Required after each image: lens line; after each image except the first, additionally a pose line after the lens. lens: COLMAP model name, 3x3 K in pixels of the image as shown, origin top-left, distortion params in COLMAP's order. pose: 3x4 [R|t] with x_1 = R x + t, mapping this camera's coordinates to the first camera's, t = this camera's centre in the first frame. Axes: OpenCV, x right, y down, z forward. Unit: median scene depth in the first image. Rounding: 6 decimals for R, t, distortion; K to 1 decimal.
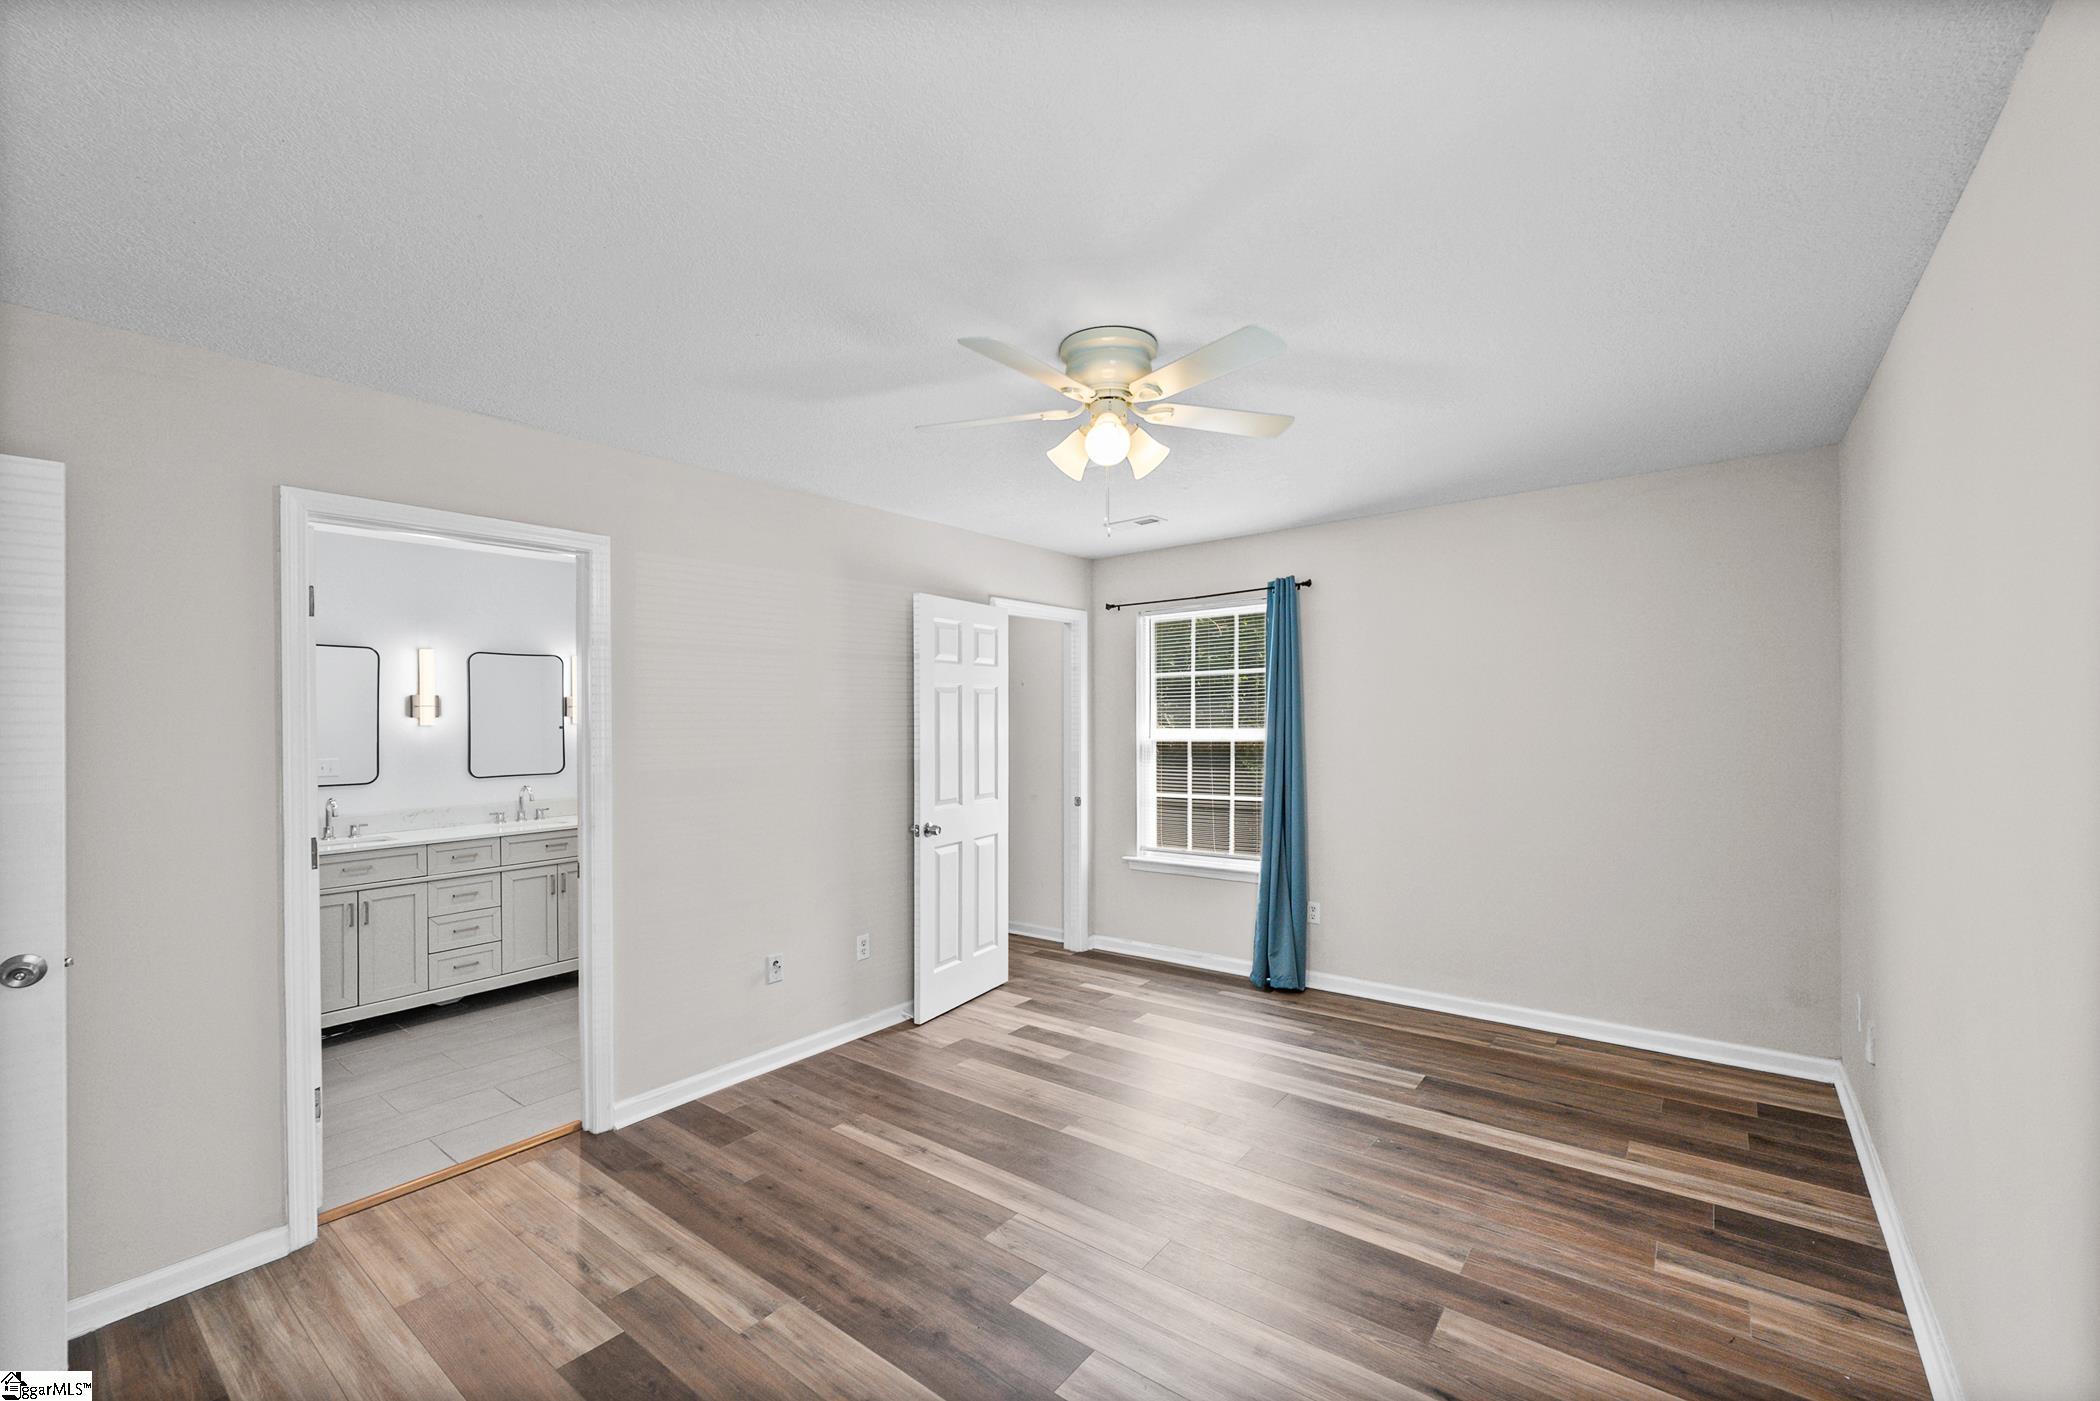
lens RADIAL K [[855.4, 0, 1061.7], [0, 855.4, 733.4], [0, 0, 1]] dist [0.000810, 0.000159]
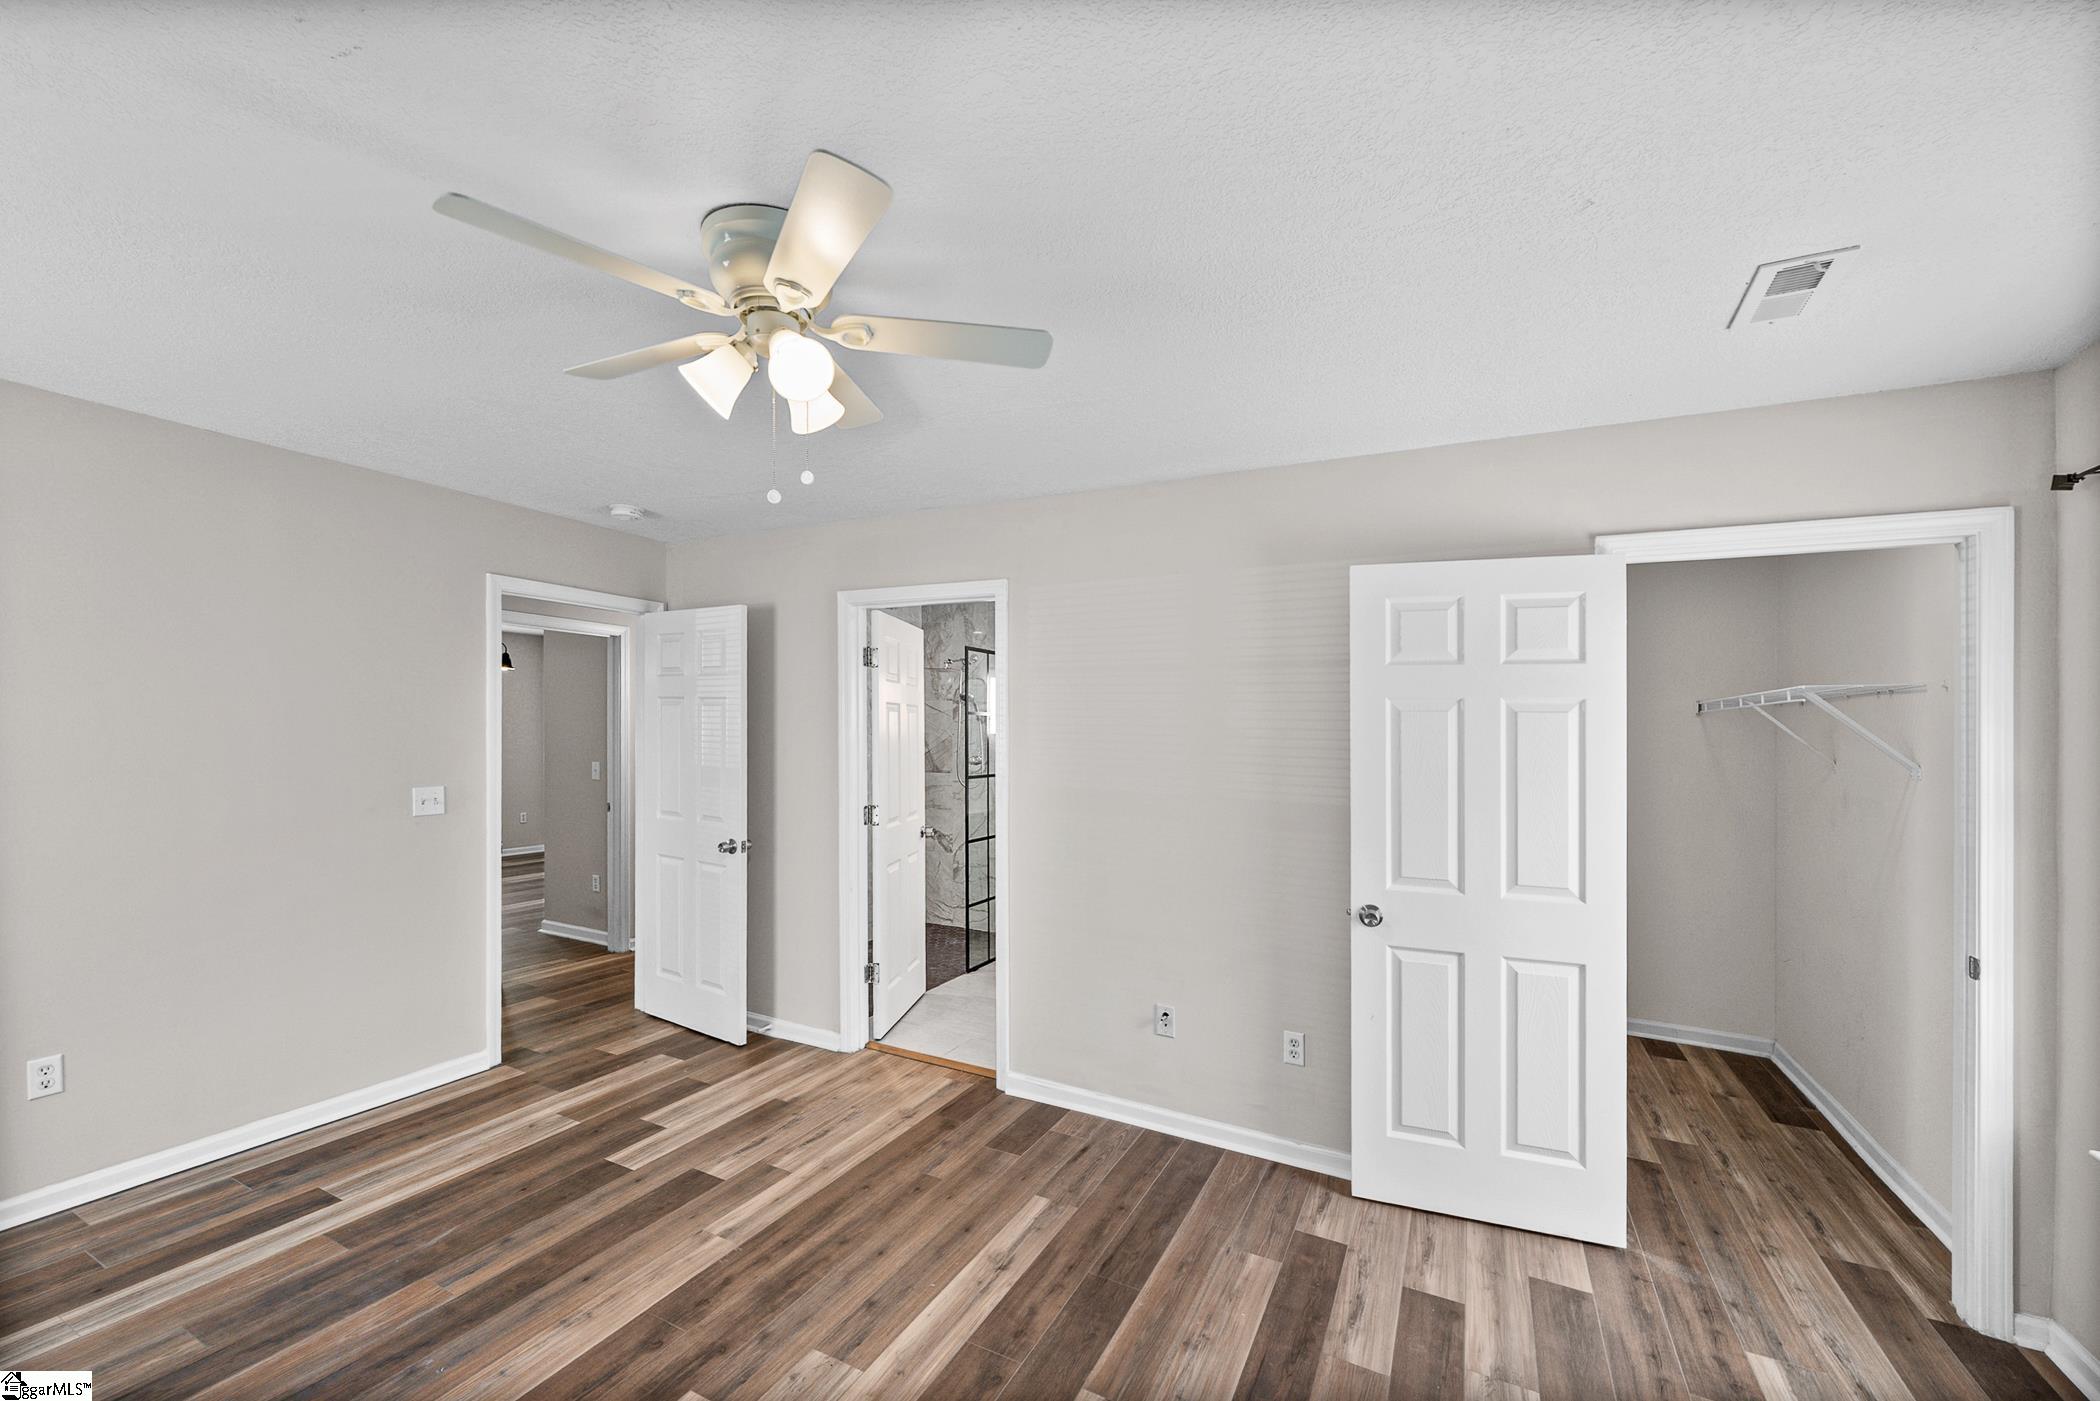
lens RADIAL K [[861.1, 0, 1032.6], [0, 861.1, 746.1], [0, 0, 1]] dist [-0.000708, -0.000035]
pose [[0.166628, 0.036658, -0.985338, 0.559509], [-0.039536, 0.998753, 0.030471, -0.036915], [0.985227, 0.033879, 0.167870, 0.757099]]
